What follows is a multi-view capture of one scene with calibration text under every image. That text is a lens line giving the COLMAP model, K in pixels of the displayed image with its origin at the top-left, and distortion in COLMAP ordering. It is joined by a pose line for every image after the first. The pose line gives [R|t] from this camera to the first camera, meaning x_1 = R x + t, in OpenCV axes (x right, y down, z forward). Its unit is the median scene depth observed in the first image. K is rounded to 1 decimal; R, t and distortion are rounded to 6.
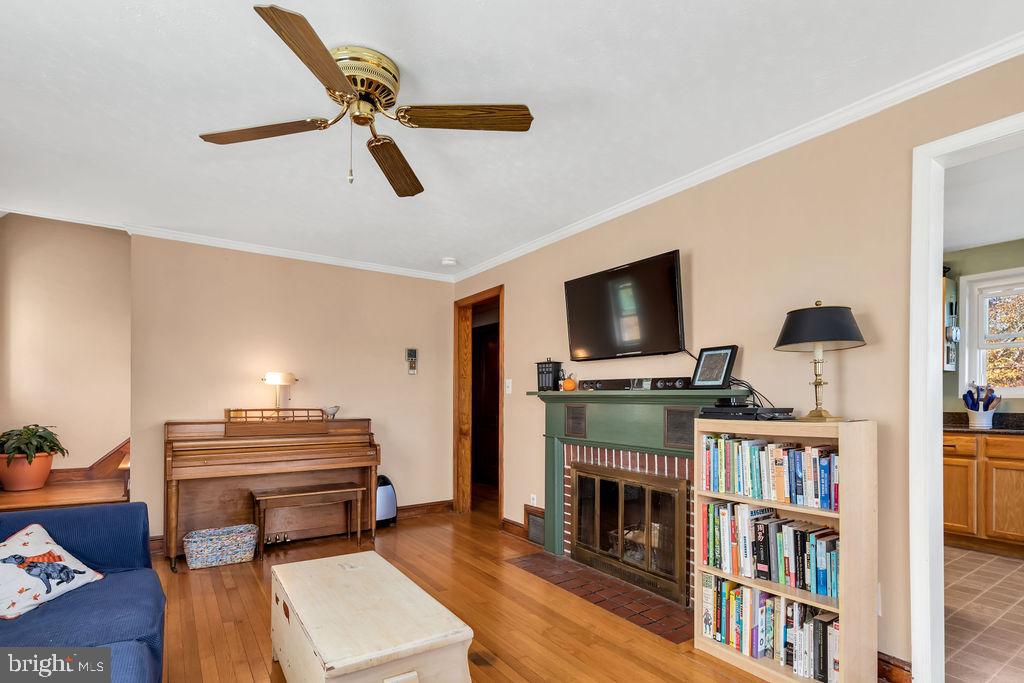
lens RADIAL K [[504.5, 0, 533.5], [0, 504.5, 401.4], [0, 0, 1]] dist [0.000102, -0.000040]
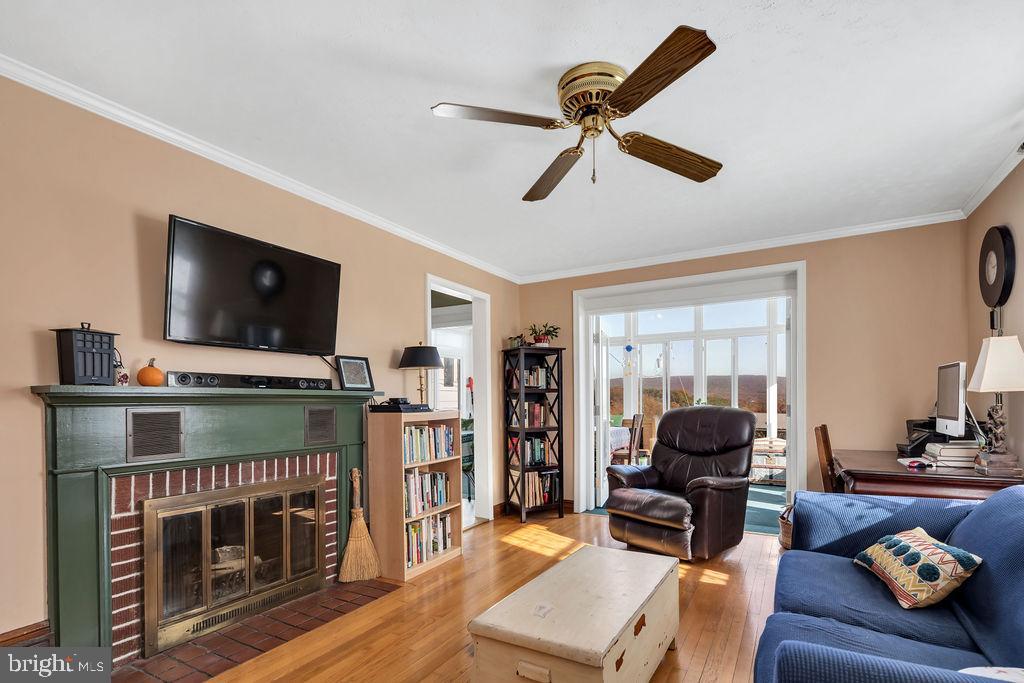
lens RADIAL K [[492.7, 0, 512.0], [0, 492.7, 399.5], [0, 0, 1]] dist [0.000074, -0.000037]
pose [[-0.420972, -0.007046, 0.907046, -0.797081], [0.001796, 0.999961, 0.008601, -0.011243], [-0.907072, 0.005250, -0.420943, 1.031650]]
